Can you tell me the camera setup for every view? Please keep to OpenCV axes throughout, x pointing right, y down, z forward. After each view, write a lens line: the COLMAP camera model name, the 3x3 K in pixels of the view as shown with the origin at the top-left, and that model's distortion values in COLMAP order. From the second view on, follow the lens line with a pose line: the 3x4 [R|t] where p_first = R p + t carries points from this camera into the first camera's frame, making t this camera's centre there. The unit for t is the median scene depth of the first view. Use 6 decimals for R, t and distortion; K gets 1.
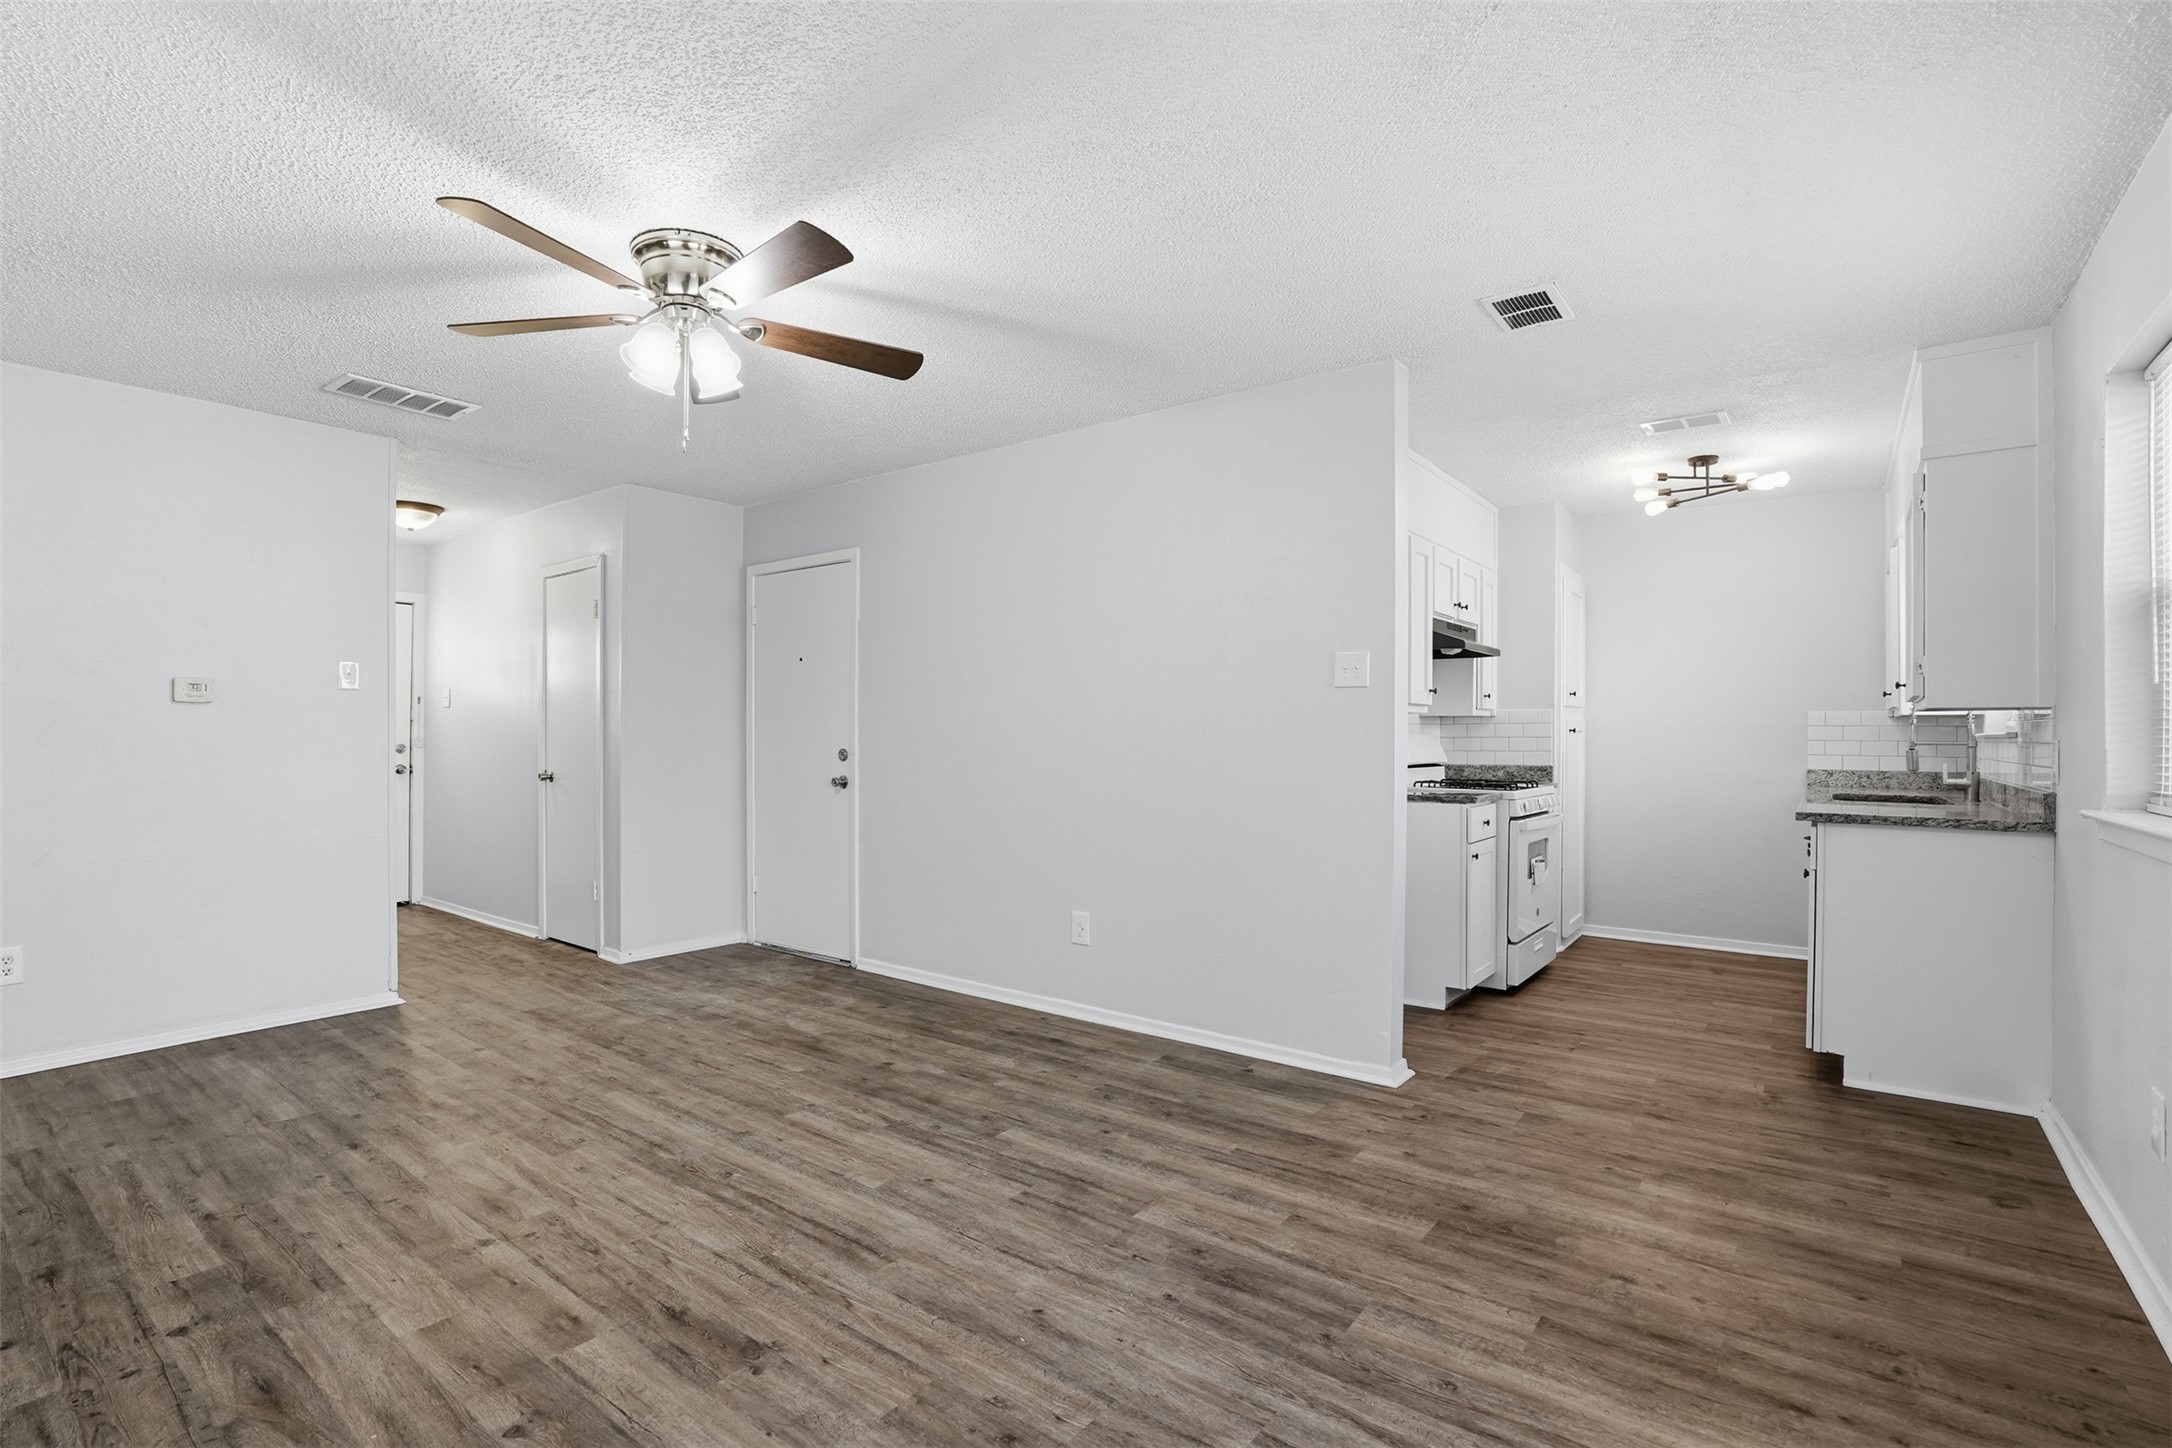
lens RADIAL K [[1015.2, 0, 1073.7], [0, 1015.2, 737.4], [0, 0, 1]] dist [-0.064013, 0.025467]
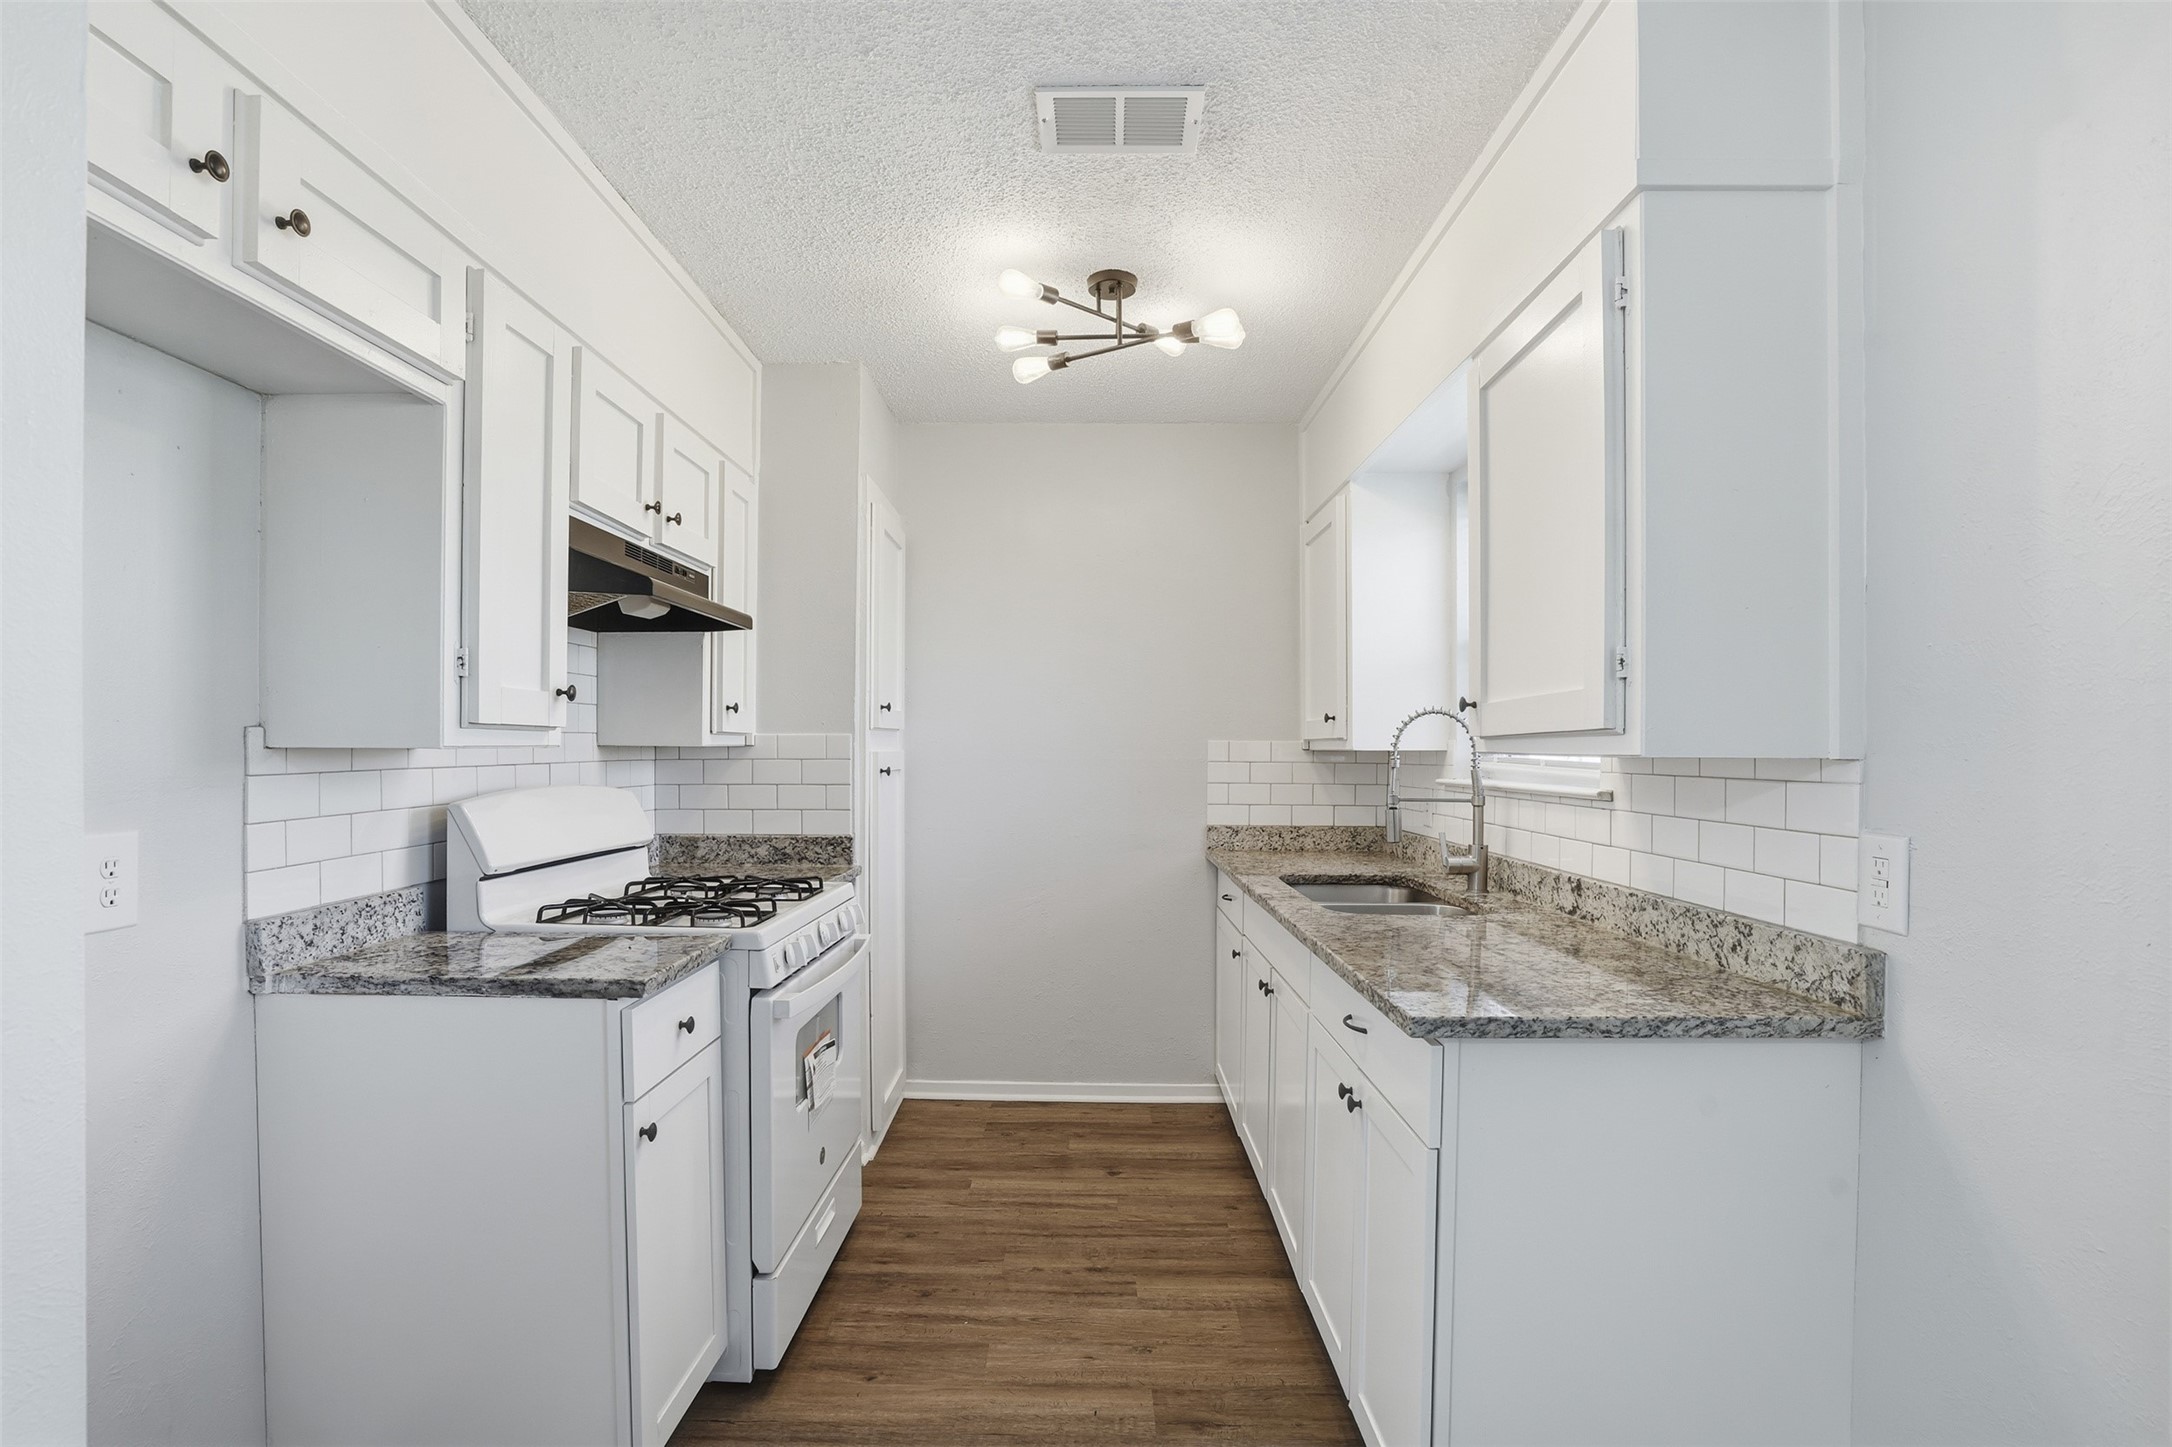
lens RADIAL K [[1015.2, 0, 1073.7], [0, 1015.2, 736.9], [0, 0, 1]] dist [-0.064013, 0.025467]
pose [[0.798693, 0.005807, 0.601711, 0.376812], [0.000841, 0.999942, -0.010768, -0.032475], [-0.601738, 0.009106, 0.798642, 0.754315]]
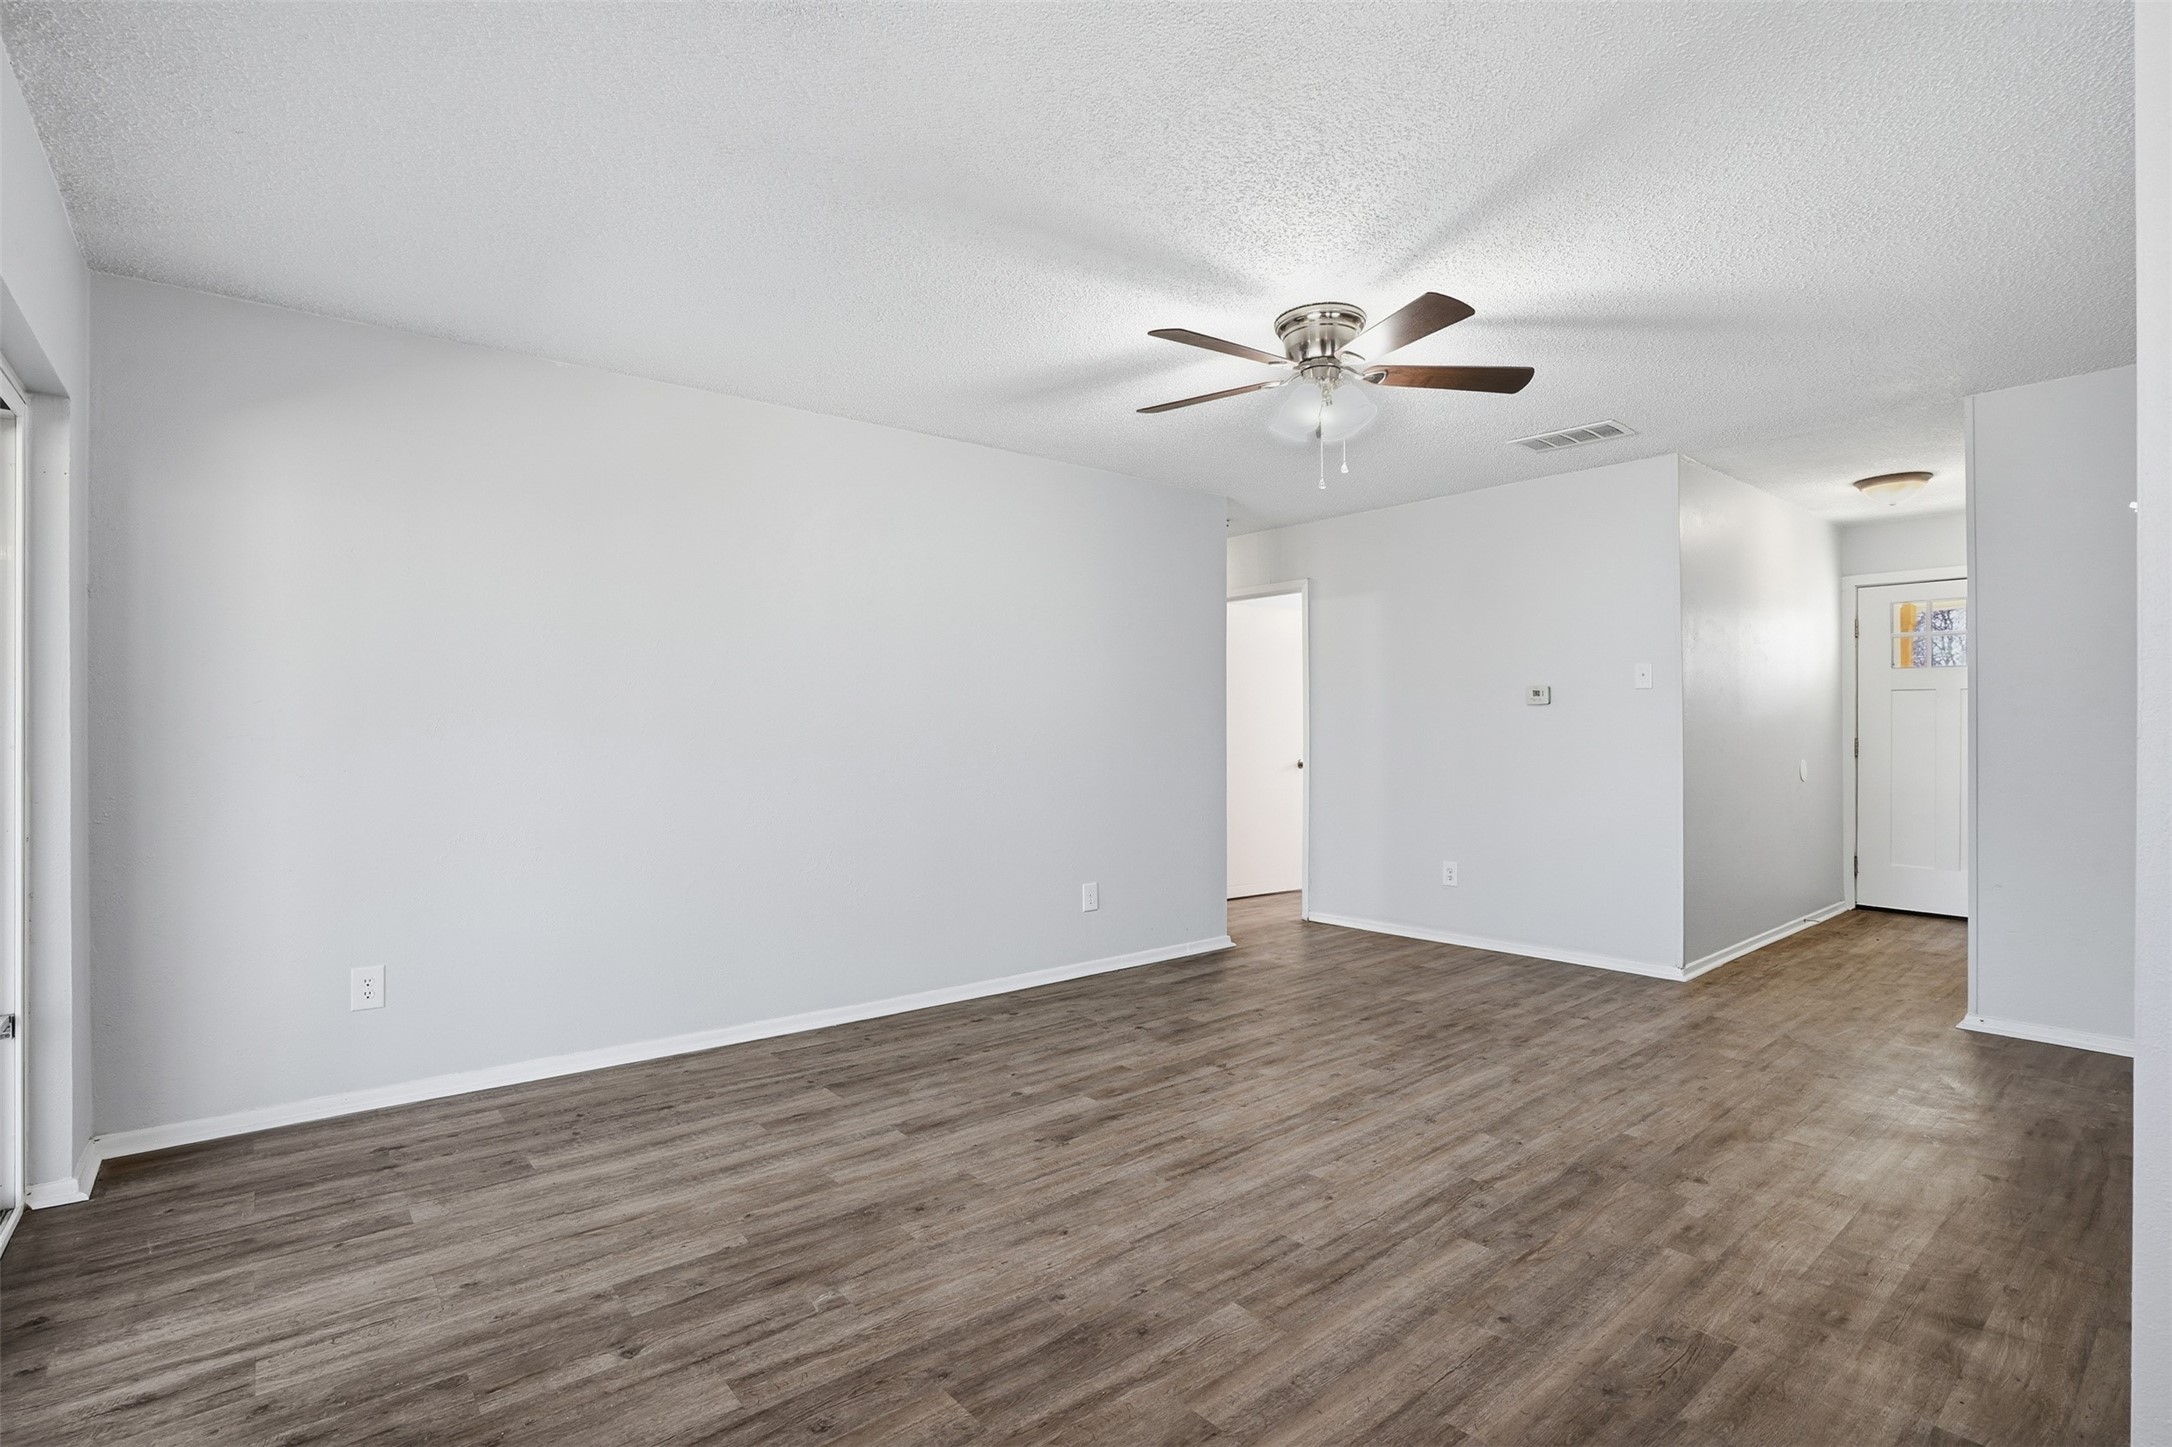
lens RADIAL K [[1015.2, 0, 1073.7], [0, 1015.2, 736.9], [0, 0, 1]] dist [-0.064013, 0.025467]
pose [[-0.224375, 0.006309, -0.974483, 0.648881], [-0.000202, 0.999979, 0.006521, -0.002849], [0.974503, 0.001660, -0.224369, 0.758222]]
